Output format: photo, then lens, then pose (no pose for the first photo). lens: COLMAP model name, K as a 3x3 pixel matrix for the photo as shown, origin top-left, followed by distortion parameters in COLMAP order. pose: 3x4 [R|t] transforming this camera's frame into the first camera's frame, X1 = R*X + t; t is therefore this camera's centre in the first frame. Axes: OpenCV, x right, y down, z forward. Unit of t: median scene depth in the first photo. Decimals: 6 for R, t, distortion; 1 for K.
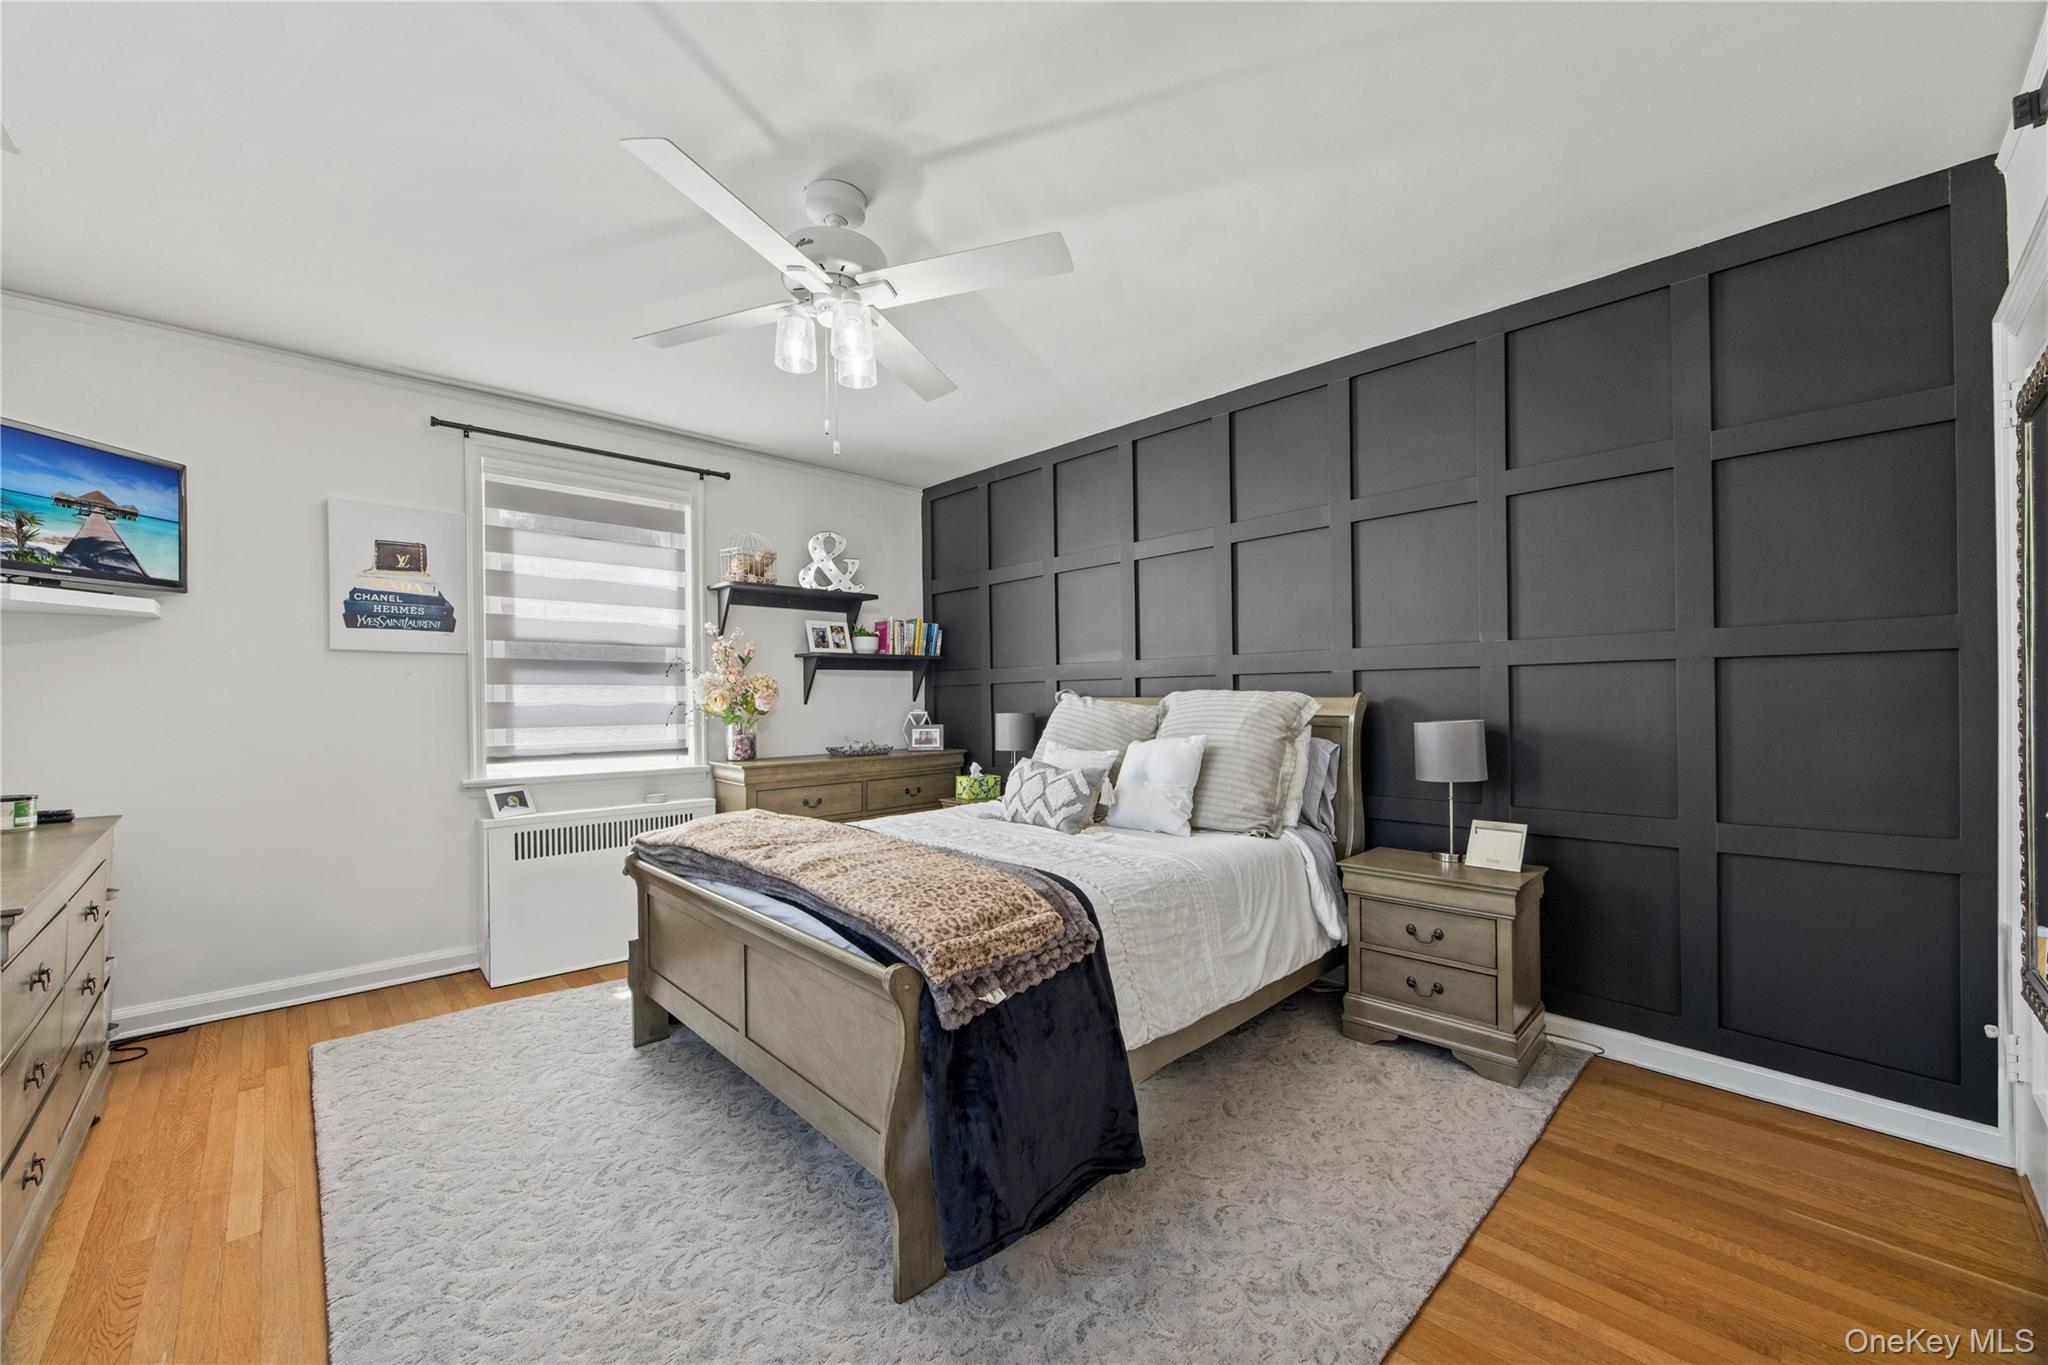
lens RADIAL K [[793.6, 0, 1024.0], [0, 793.6, 682.5], [0, 0, 1]] dist [-0.001083, -0.028965]
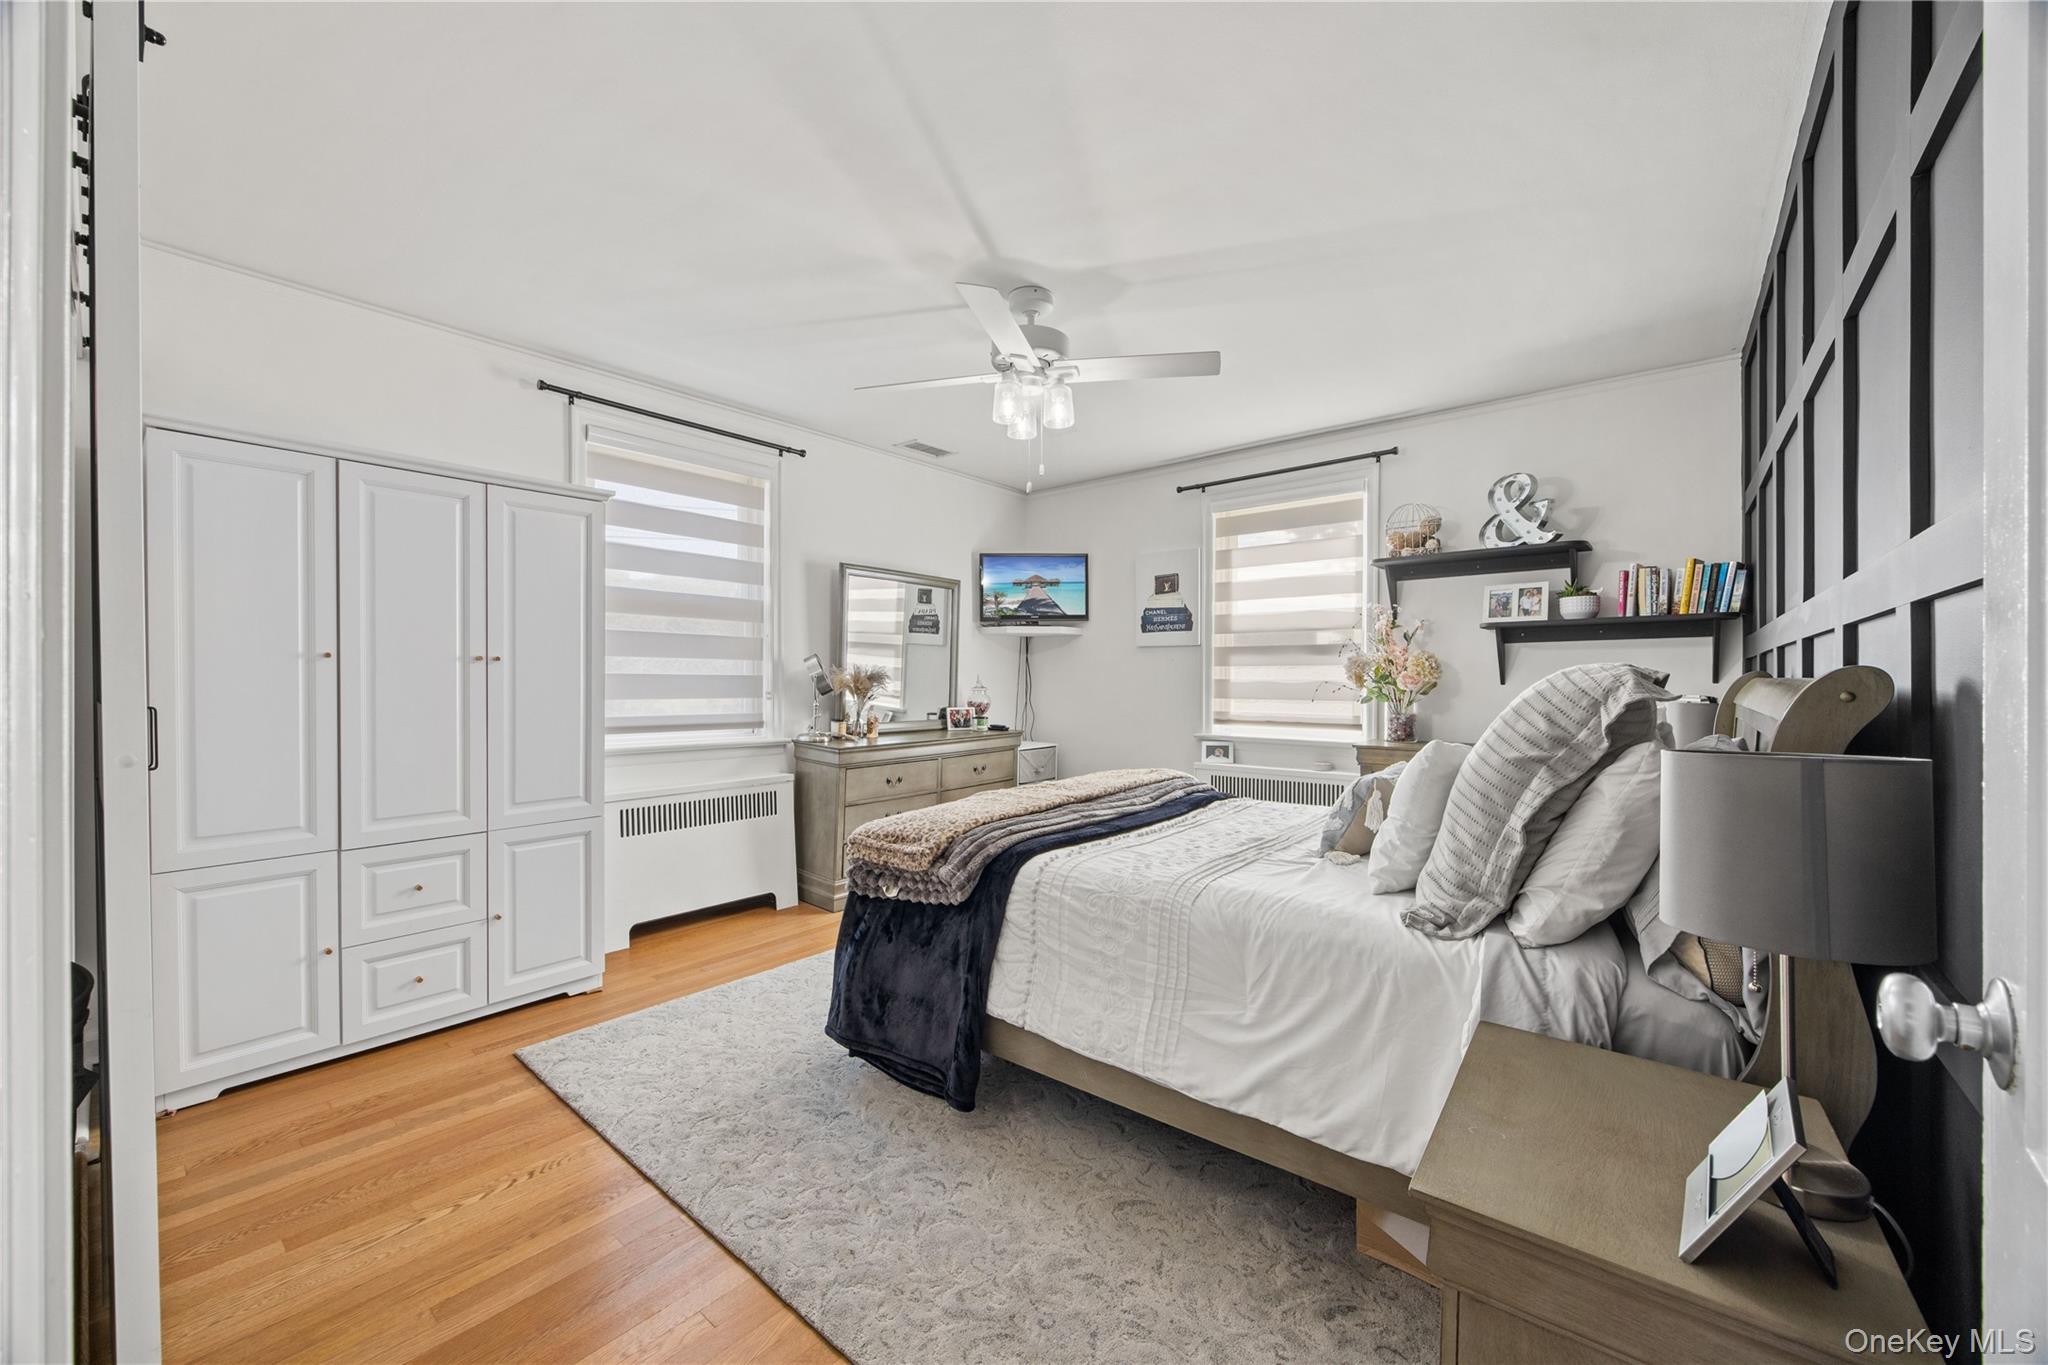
lens RADIAL K [[771.1, 0, 1024.0], [0, 771.1, 682.5], [0, 0, 1]] dist [-0.000631, -0.000045]
pose [[0.114742, 0.010408, -0.993341, 0.641804], [0.018359, 0.999752, 0.012596, 0.007466], [0.993226, -0.019682, 0.114522, 0.522430]]
